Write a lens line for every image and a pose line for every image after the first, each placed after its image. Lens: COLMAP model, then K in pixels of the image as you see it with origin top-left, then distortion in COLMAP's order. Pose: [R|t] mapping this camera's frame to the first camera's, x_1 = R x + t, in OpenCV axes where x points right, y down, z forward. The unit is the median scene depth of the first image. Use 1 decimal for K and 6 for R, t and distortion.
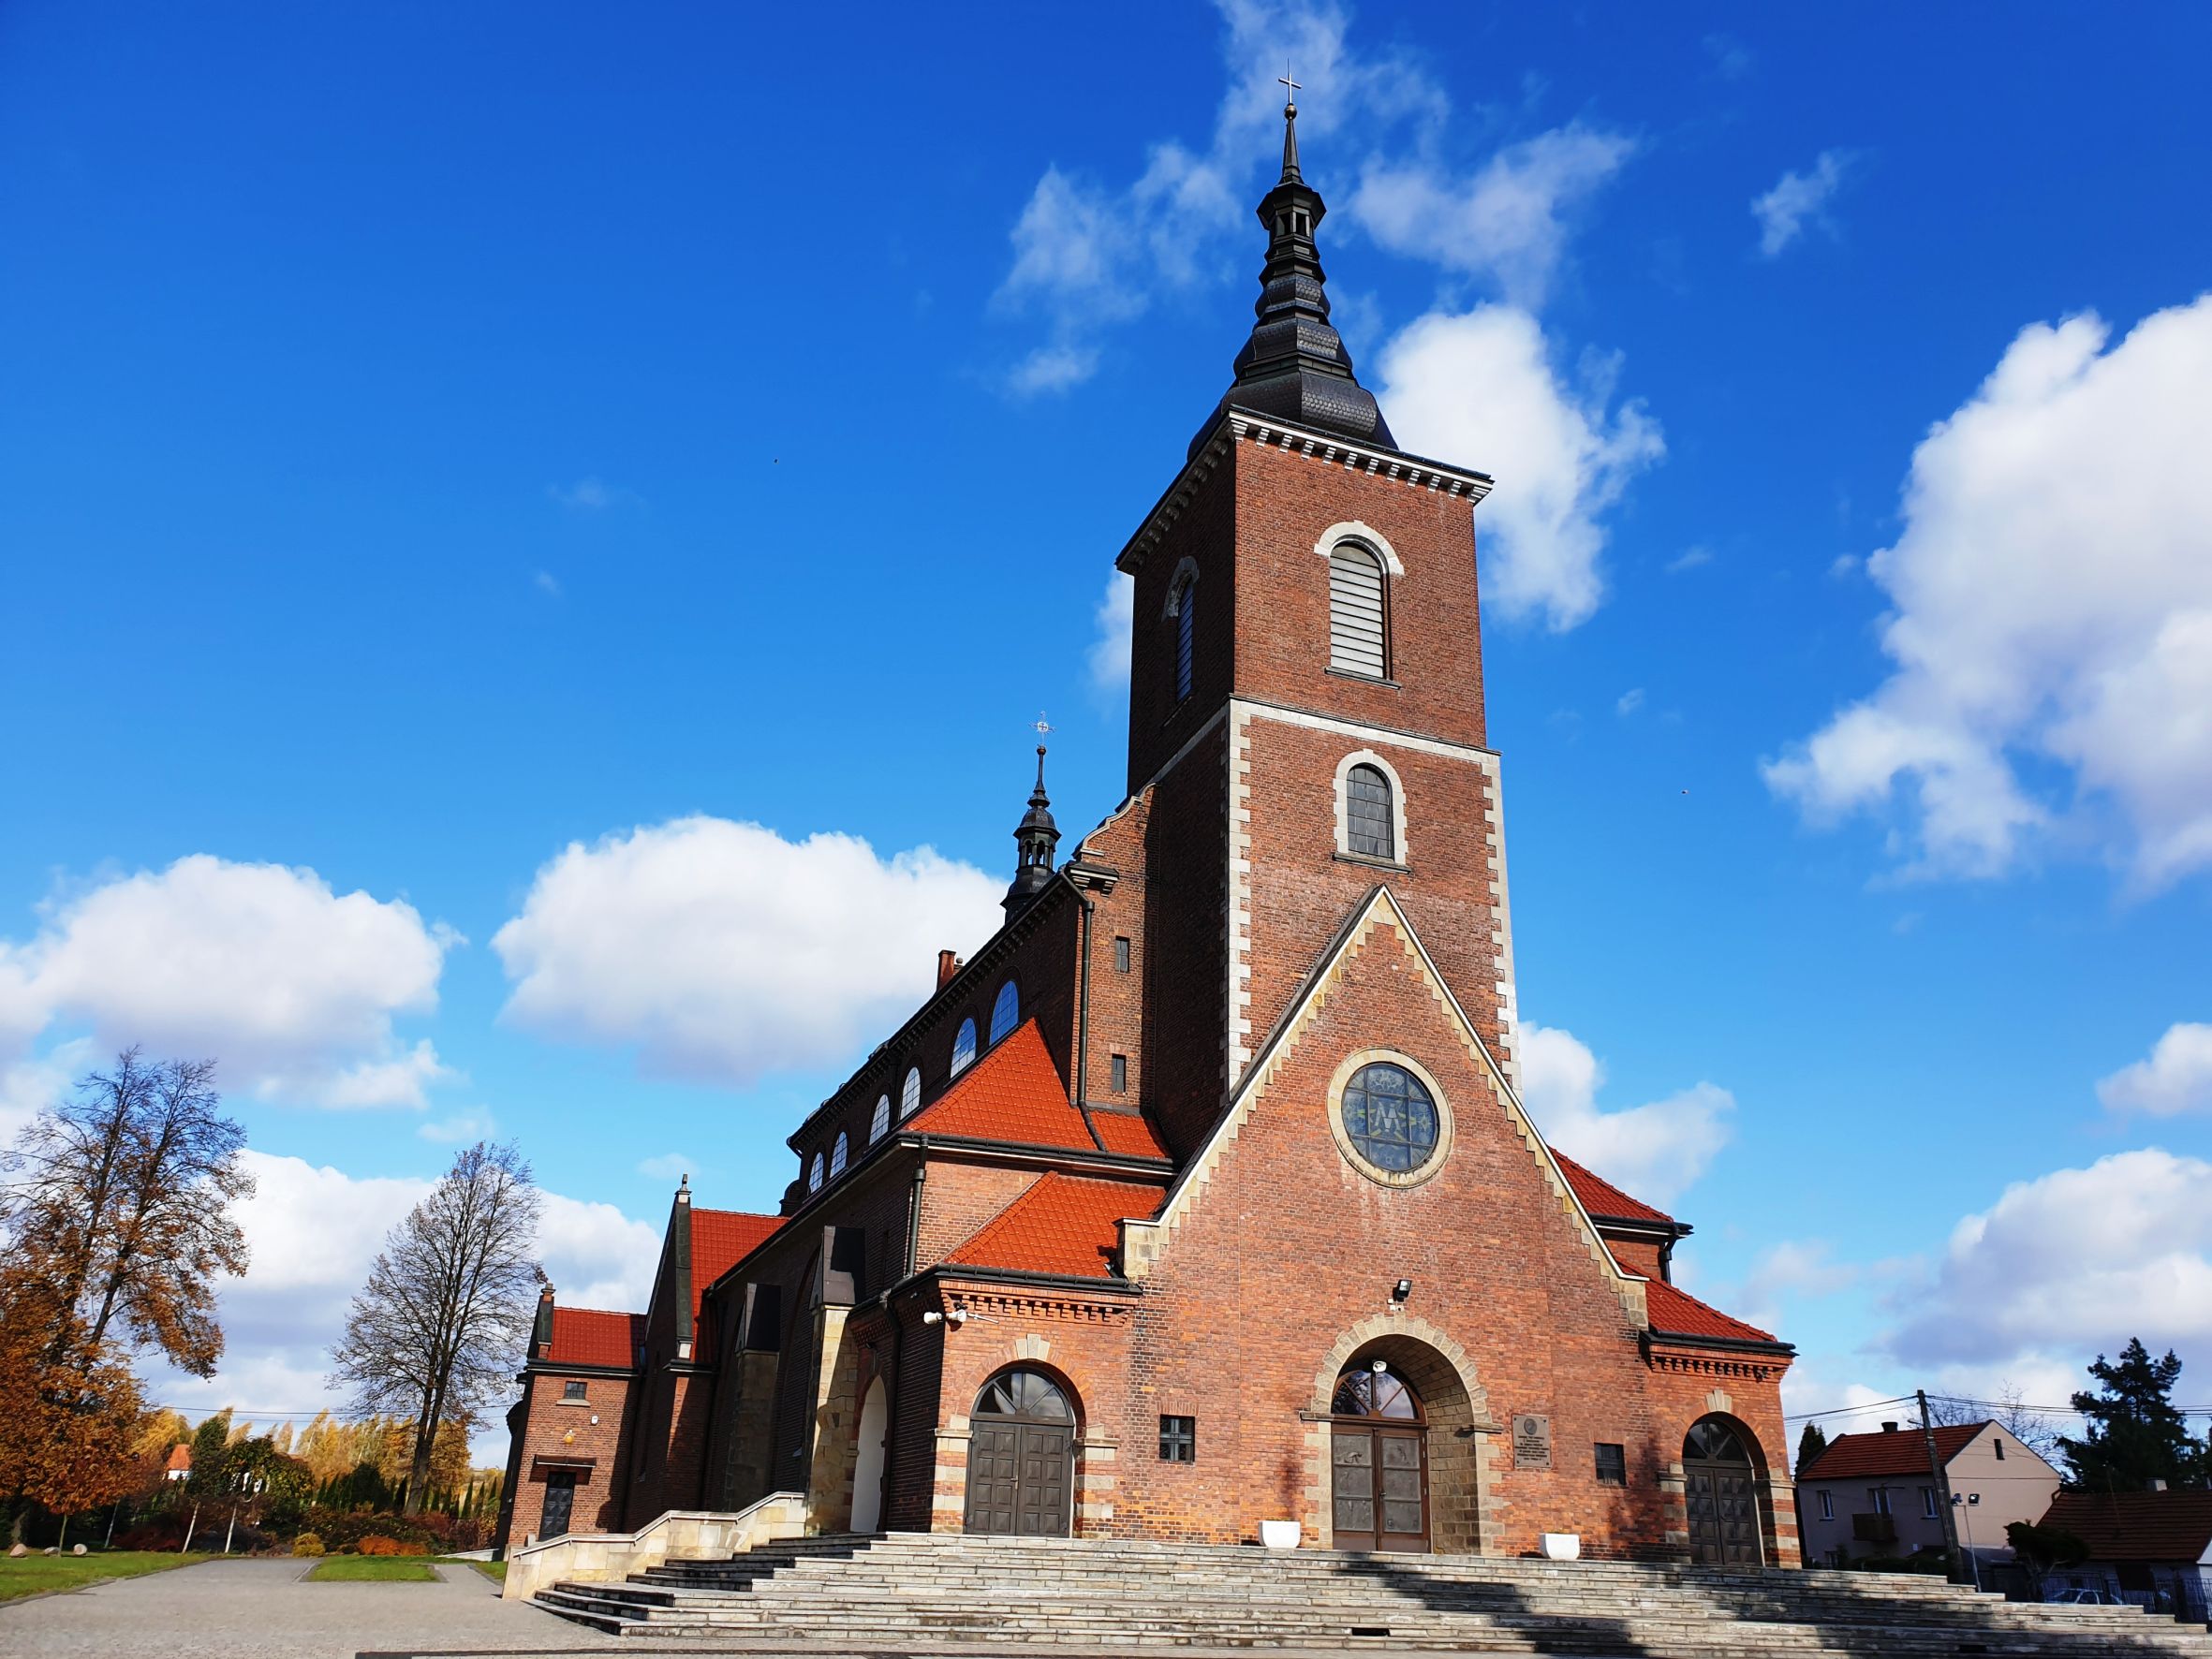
lens RADIAL K [[1696.9, 0, 1132.7], [0, 1696.9, 787.6], [0, 0, 1]] dist [0.047888, -0.057144]
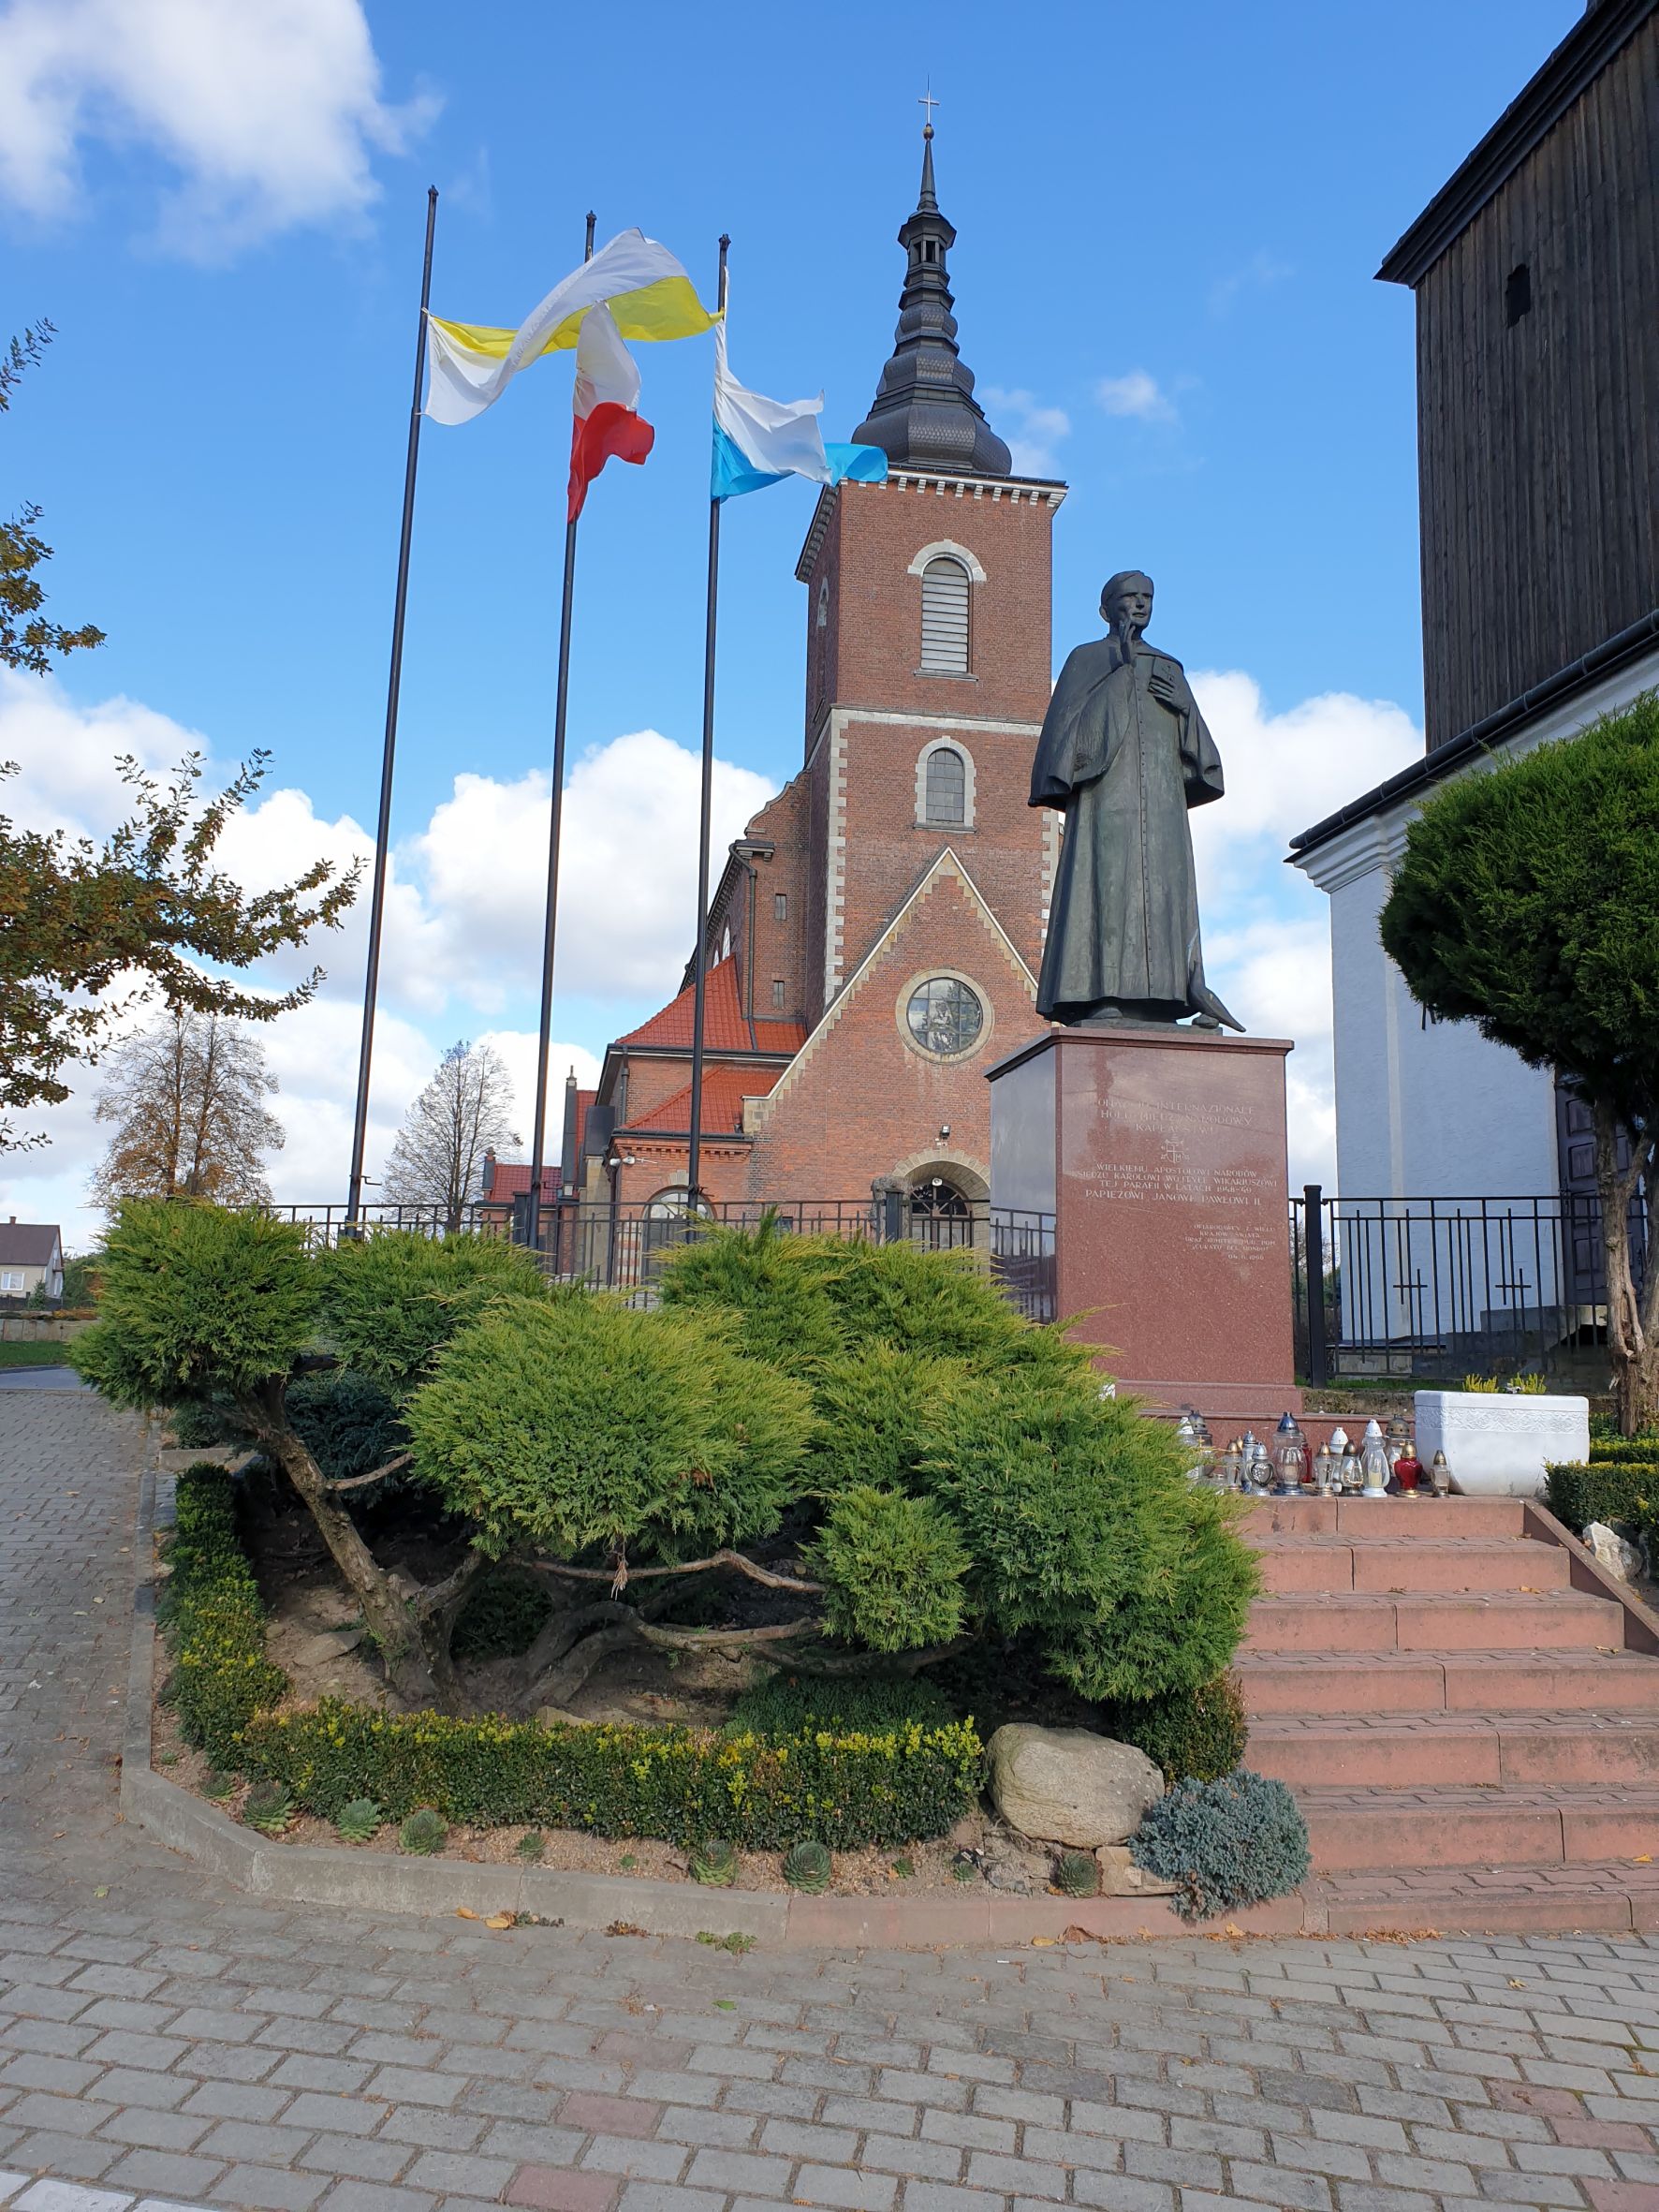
lens RADIAL K [[1696.9, 0, 842.9], [0, 1696.9, 1126.8], [0, 0, 1]] dist [0.047888, -0.057144]
pose [[0.979505, -0.039185, -0.197572, 0.330684], [0.092372, 0.959052, 0.267744, -0.099453], [0.178990, -0.280506, 0.943016, -0.356492]]
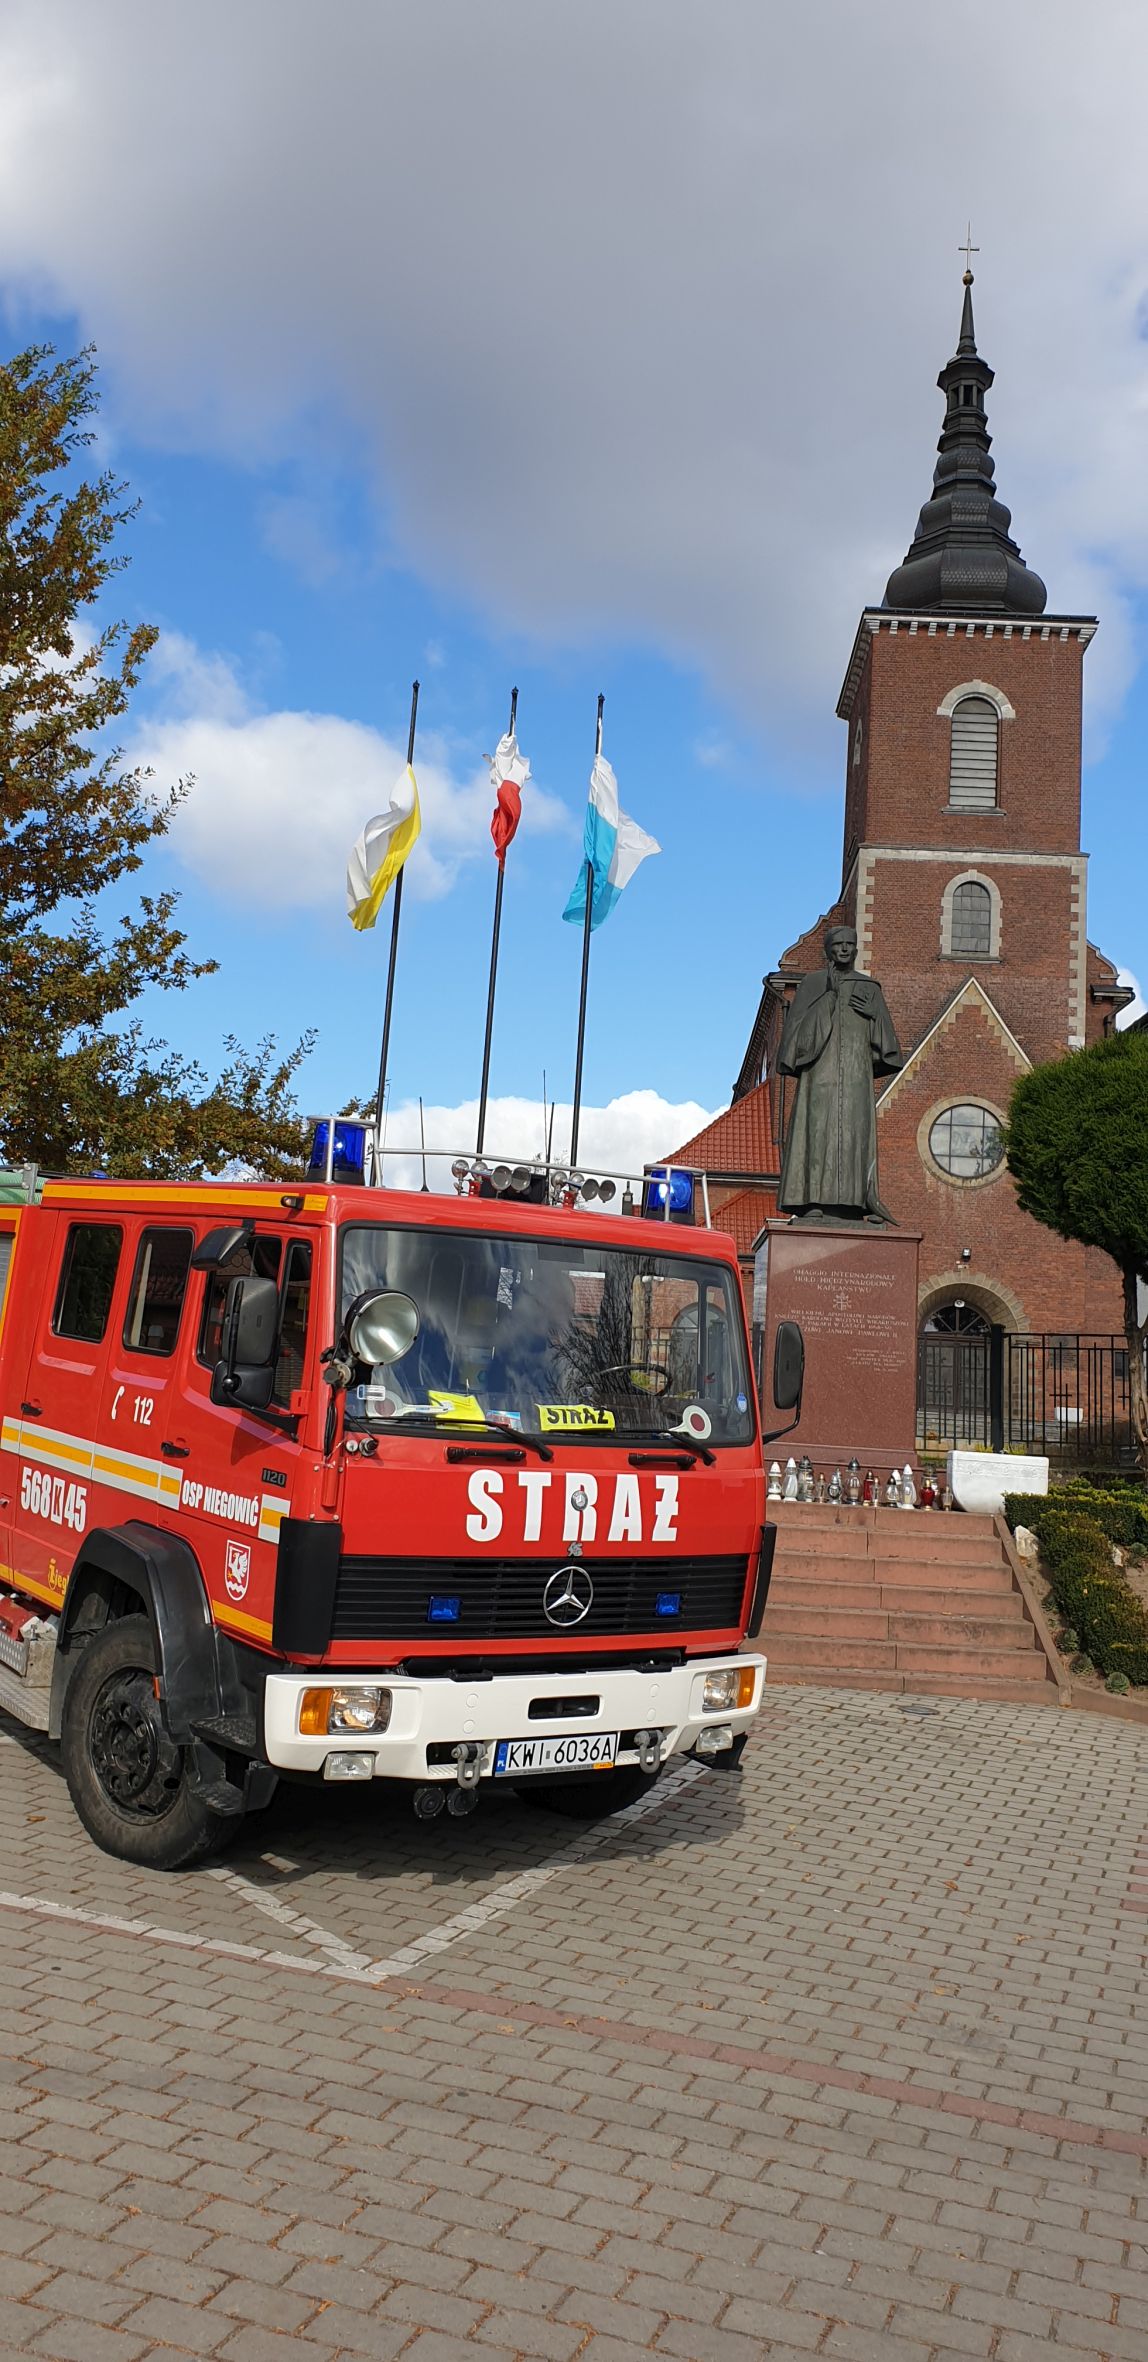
lens RADIAL K [[1834.9, 0, 568.2], [0, 1834.9, 1175.2], [0, 0, 1]] dist [0.065841, -0.115403]
pose [[0.916483, -0.044127, -0.397632, 0.446004], [0.139297, 0.966904, 0.213759, -0.156541], [0.375039, -0.251295, 0.892298, -0.519555]]
